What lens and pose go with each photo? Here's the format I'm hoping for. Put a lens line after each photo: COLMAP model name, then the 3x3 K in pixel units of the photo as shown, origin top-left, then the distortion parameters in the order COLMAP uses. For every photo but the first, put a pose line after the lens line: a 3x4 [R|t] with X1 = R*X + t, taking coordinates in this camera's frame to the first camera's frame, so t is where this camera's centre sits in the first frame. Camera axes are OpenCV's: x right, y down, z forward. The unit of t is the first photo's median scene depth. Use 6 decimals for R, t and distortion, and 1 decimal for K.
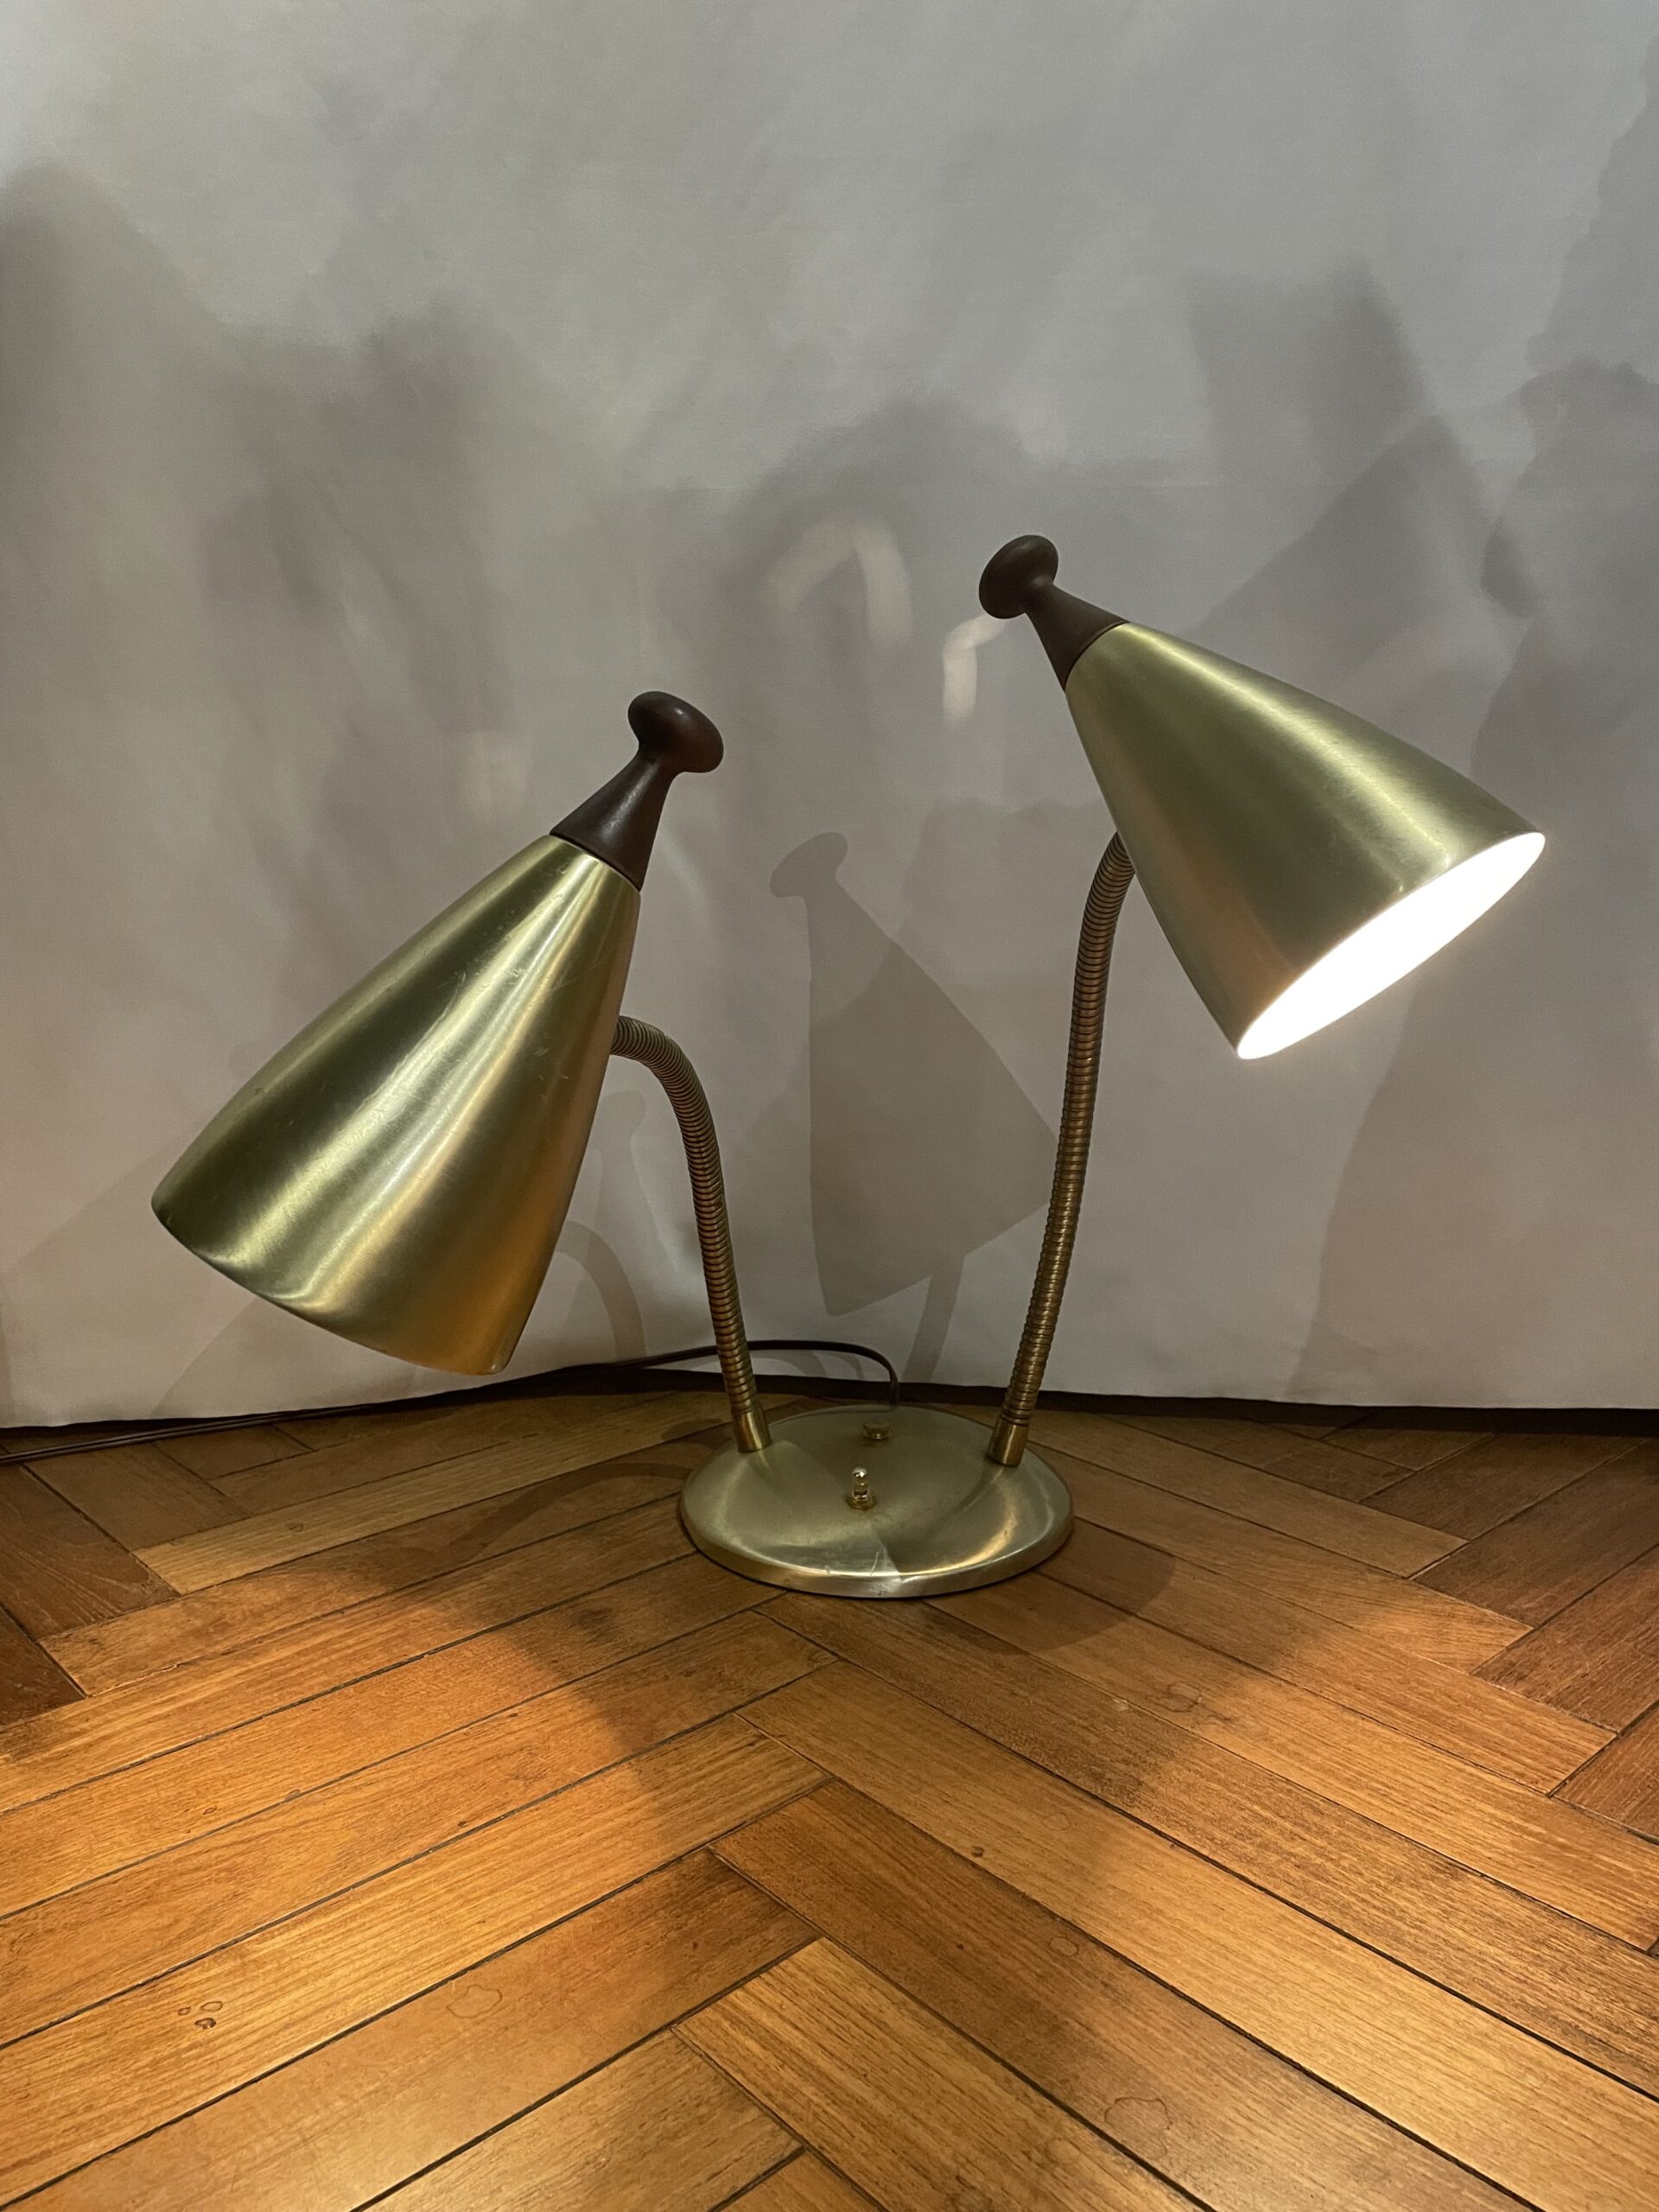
lens RADIAL K [[1708.4, 0, 842.7], [0, 1708.4, 1096.2], [0, 0, 1]] dist [0.033044, -0.050506]
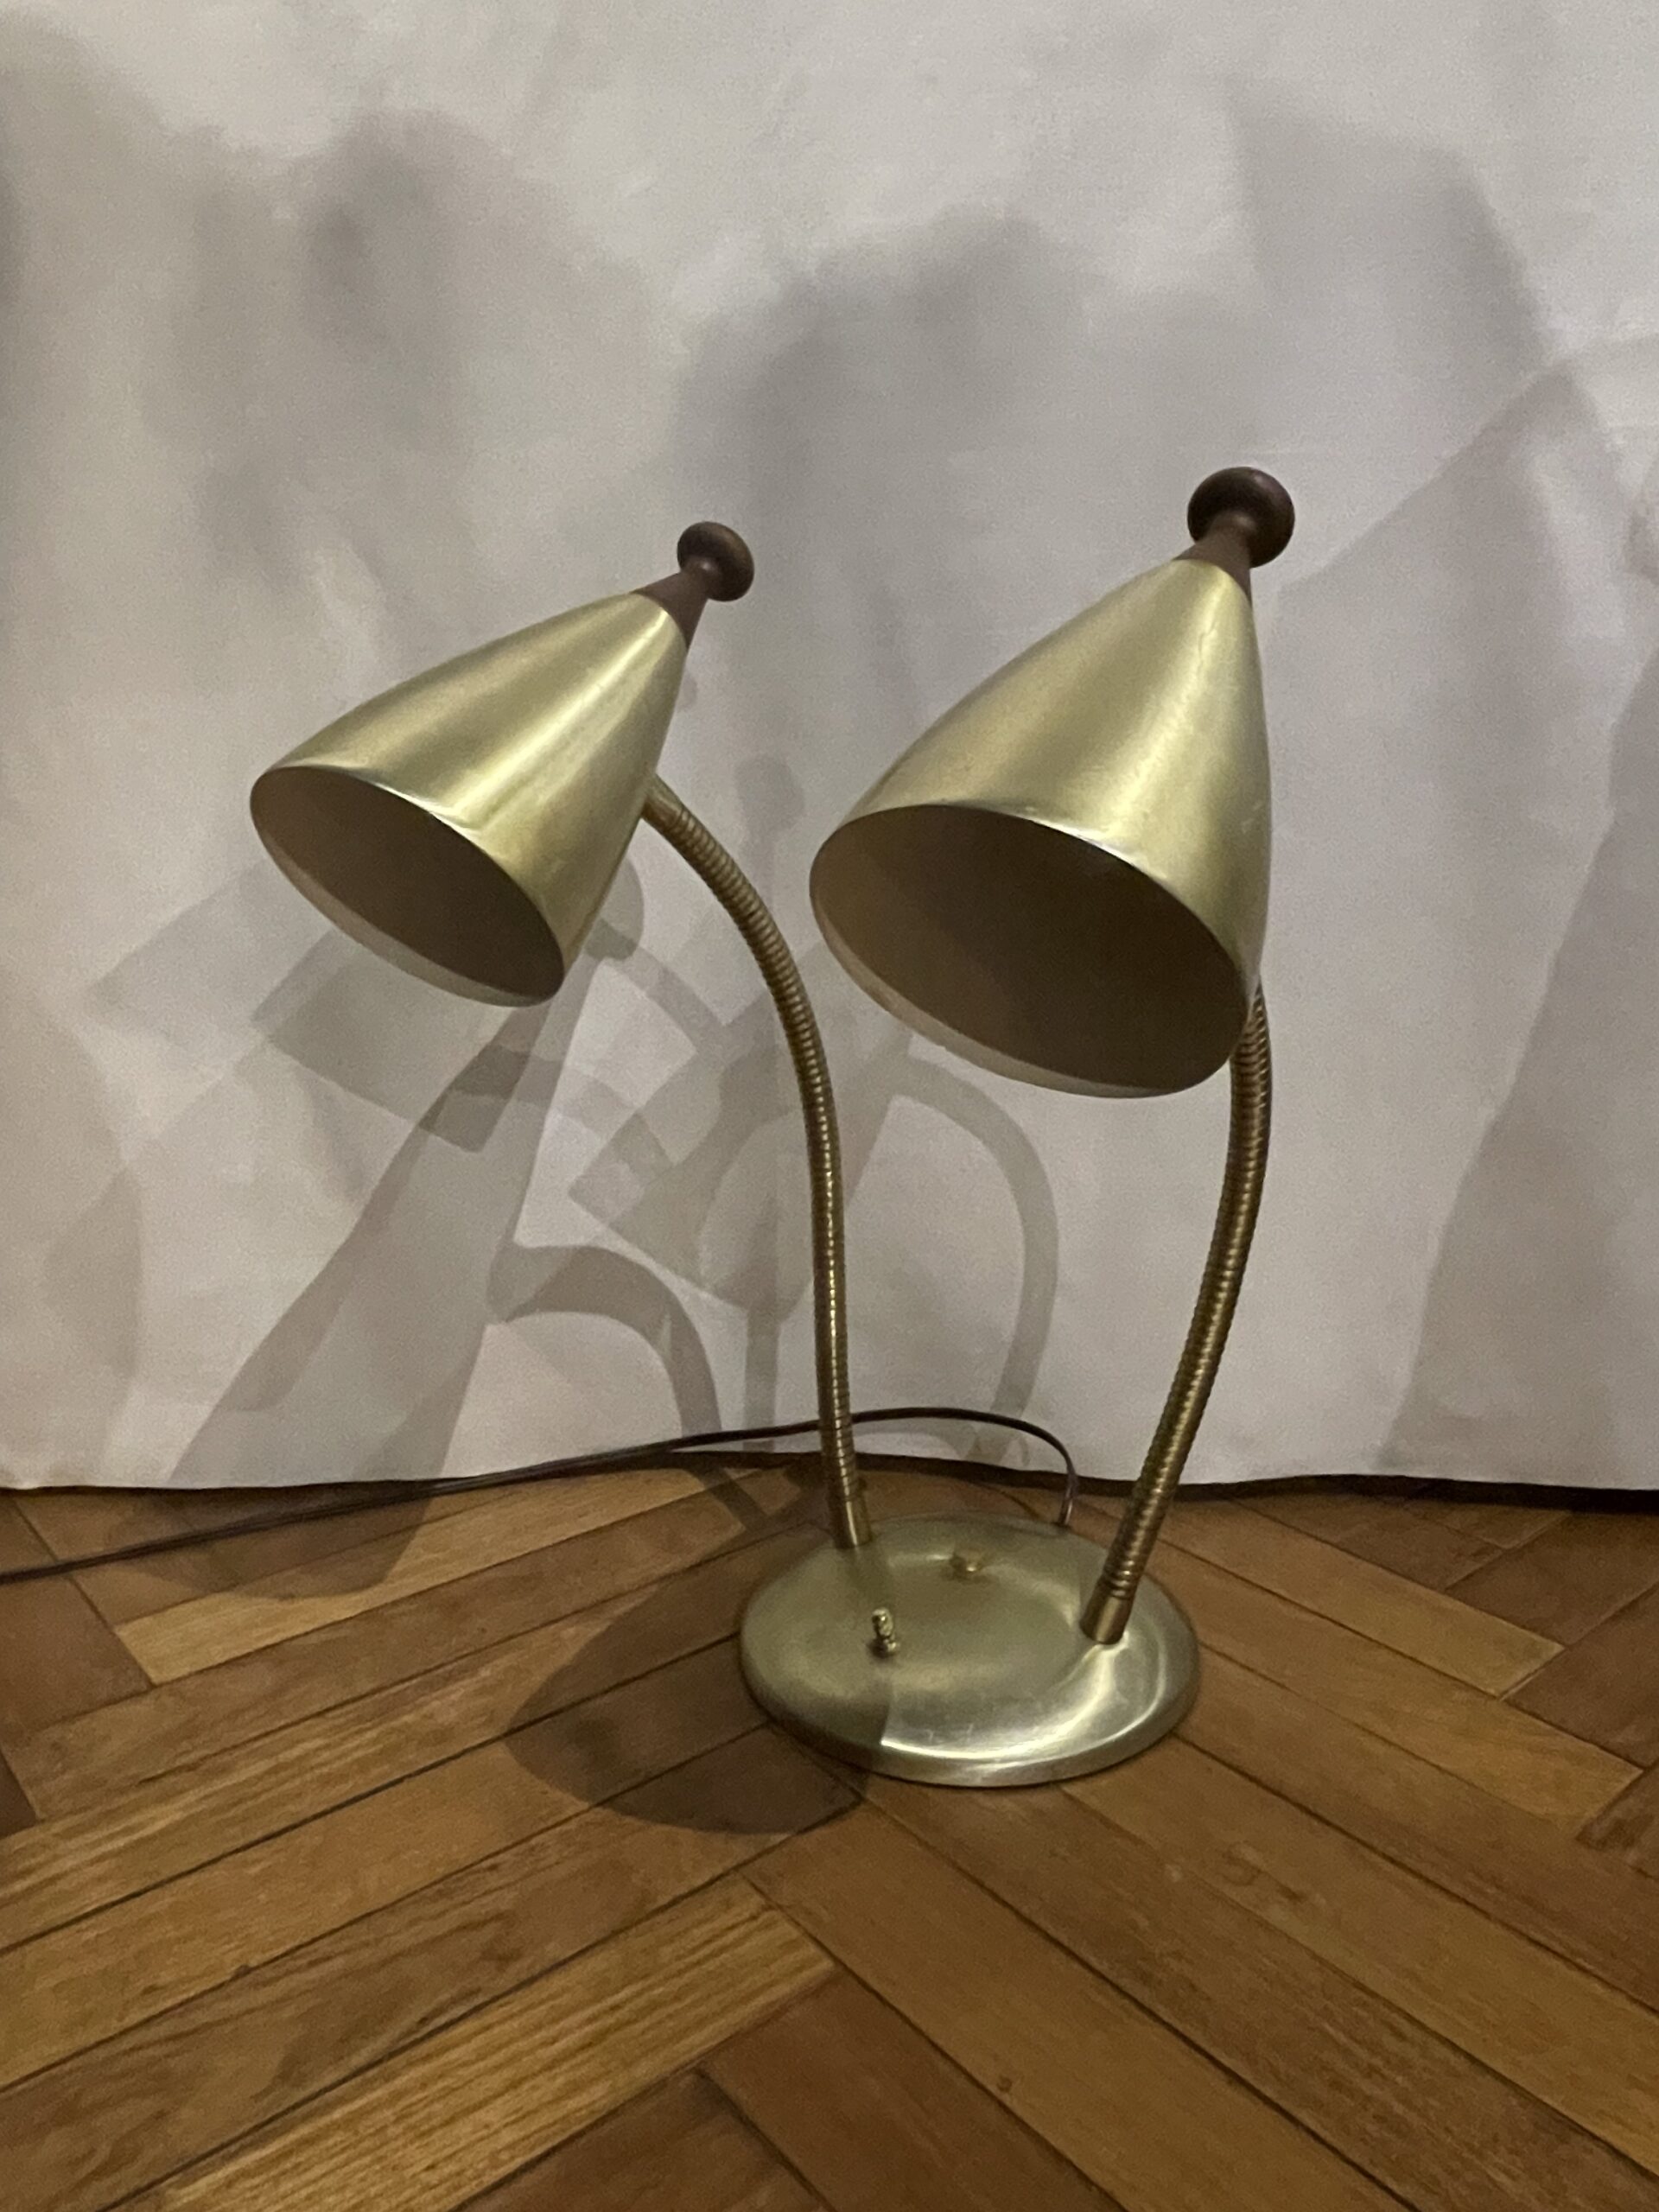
lens RADIAL K [[1667.3, 0, 830.9], [0, 1667.3, 1098.6], [0, 0, 1]] dist [-0.025873, 0.011395]
pose [[0.998720, 0.013211, -0.048823, 0.023205], [-0.010580, 0.998498, 0.053753, -0.095434], [0.049460, -0.053167, 0.997360, 0.171172]]
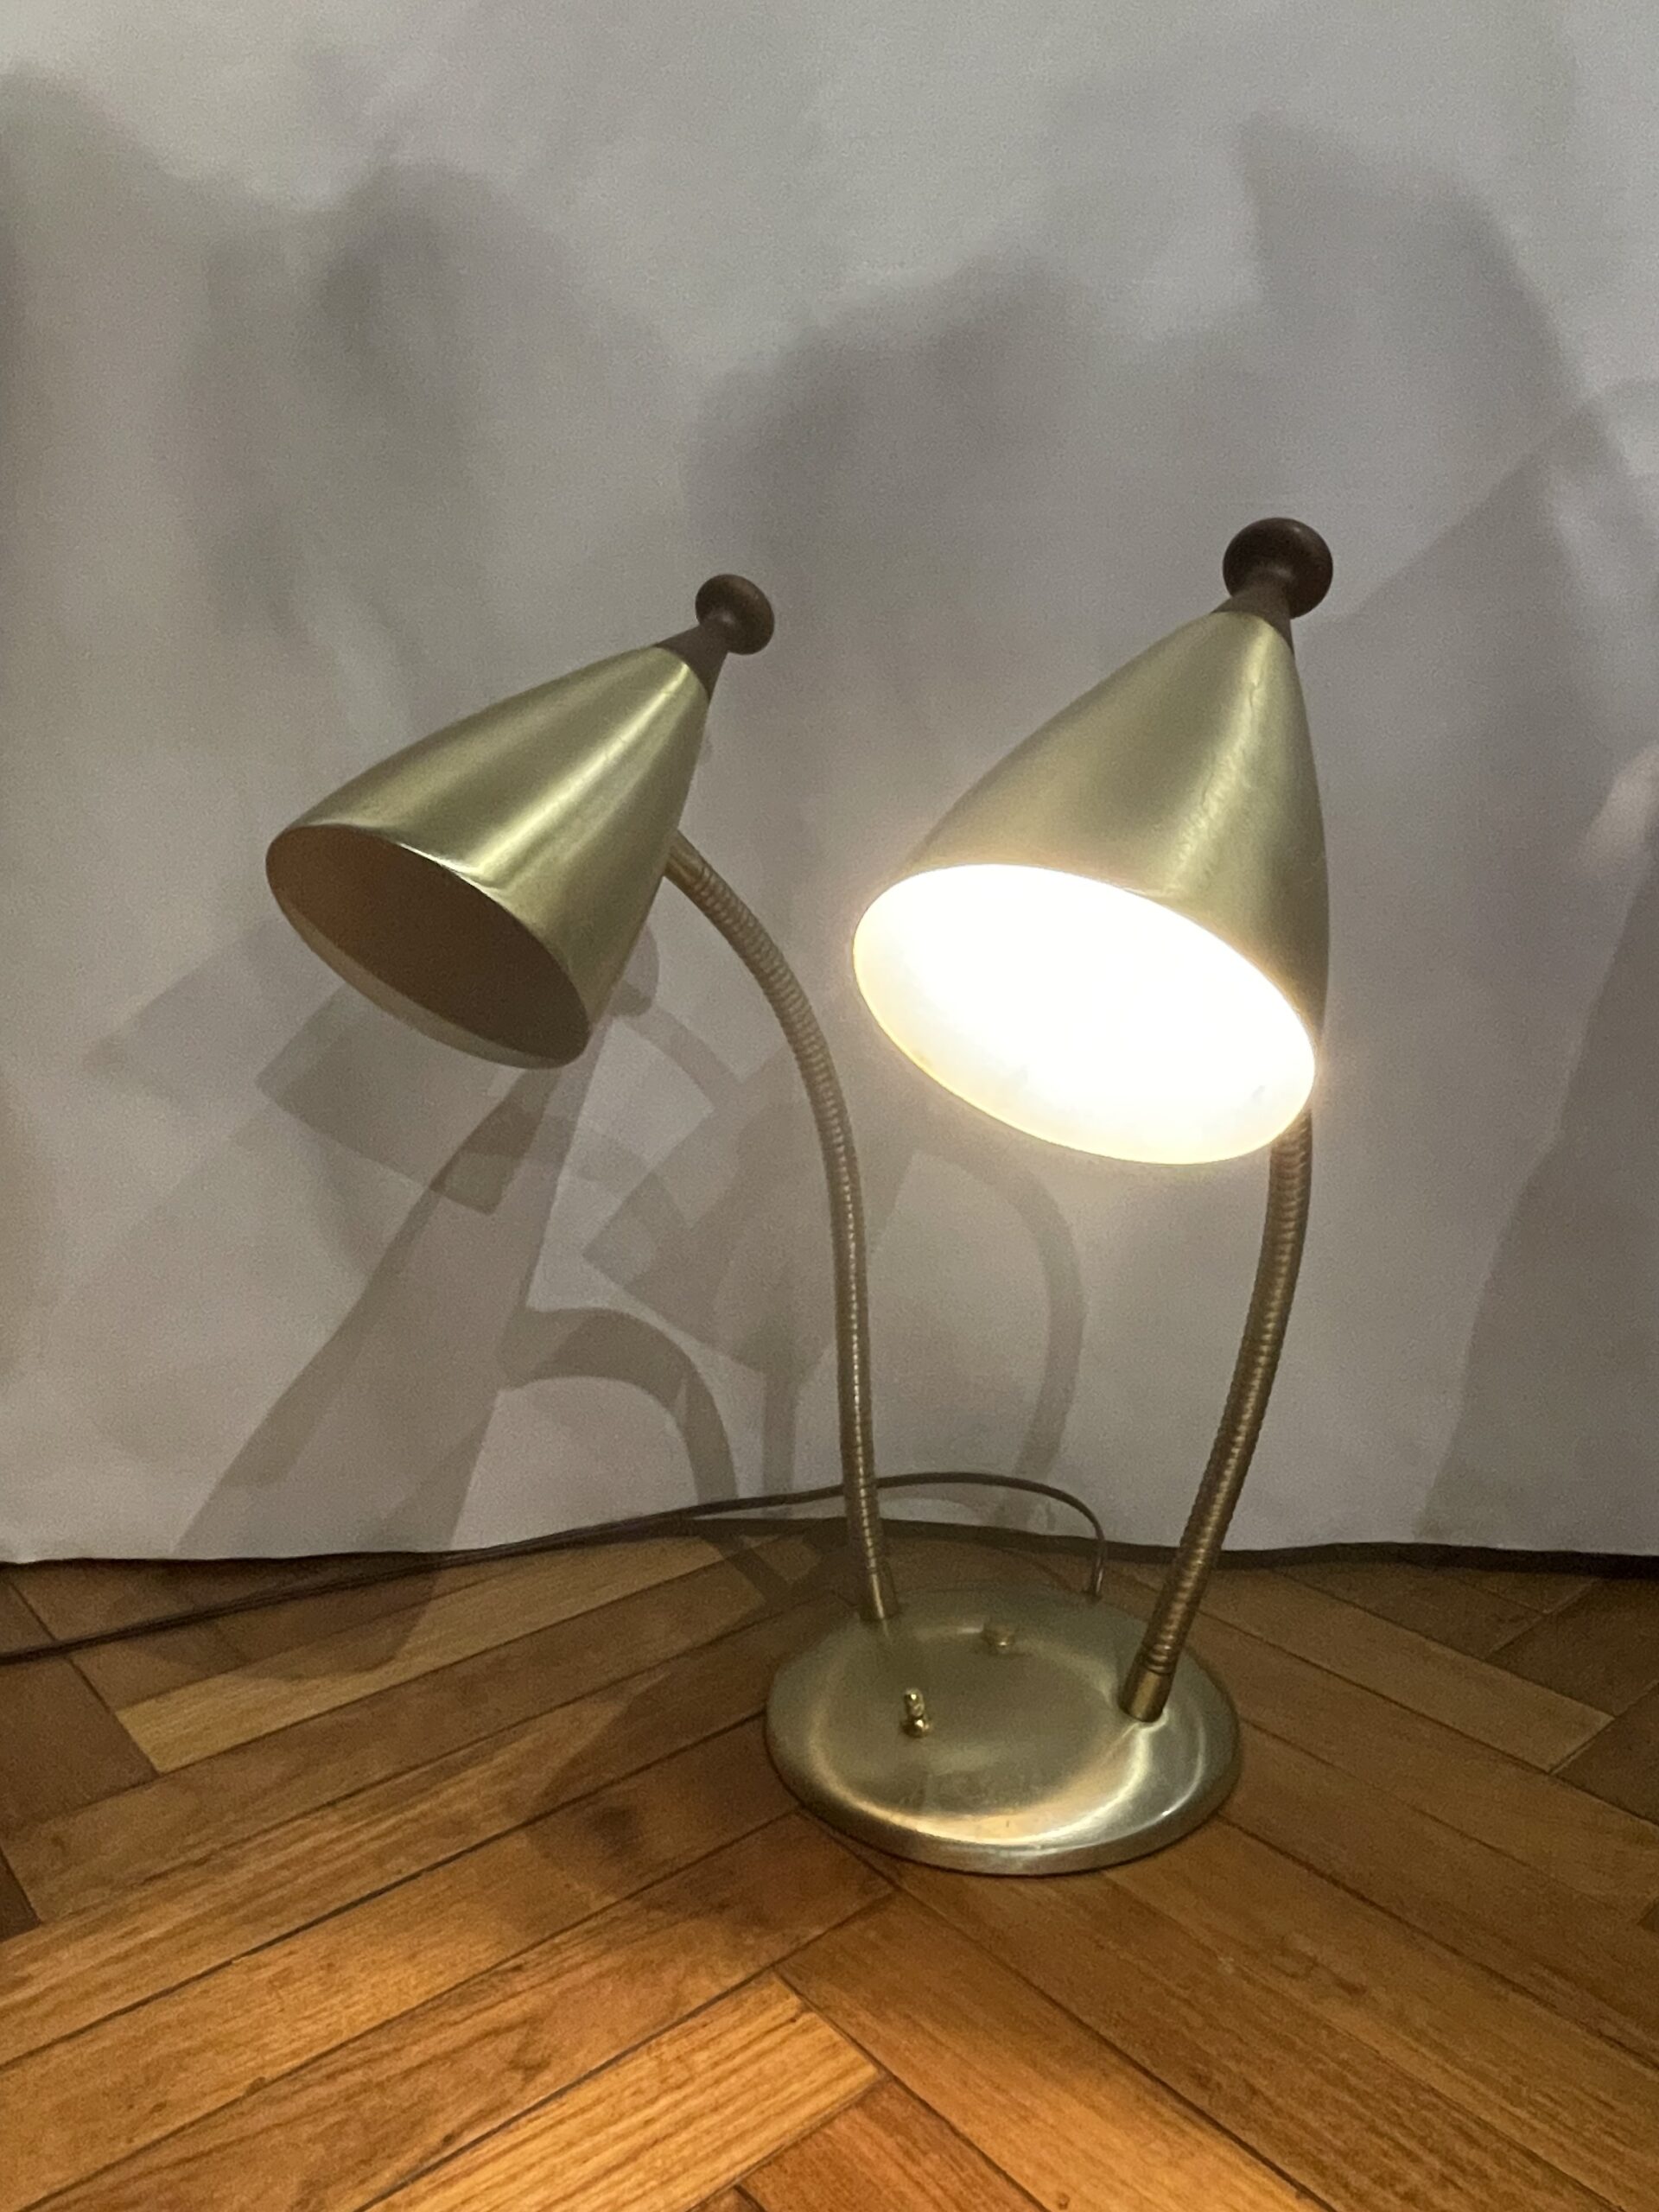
lens RADIAL K [[1667.3, 0, 831.9], [0, 1667.3, 1098.2], [0, 0, 1]] dist [-0.025873, 0.011395]
pose [[0.999133, 0.004965, -0.041339, -0.002010], [-0.003905, 0.999663, 0.025679, -0.103332], [0.041452, -0.025495, 0.998815, 0.196706]]
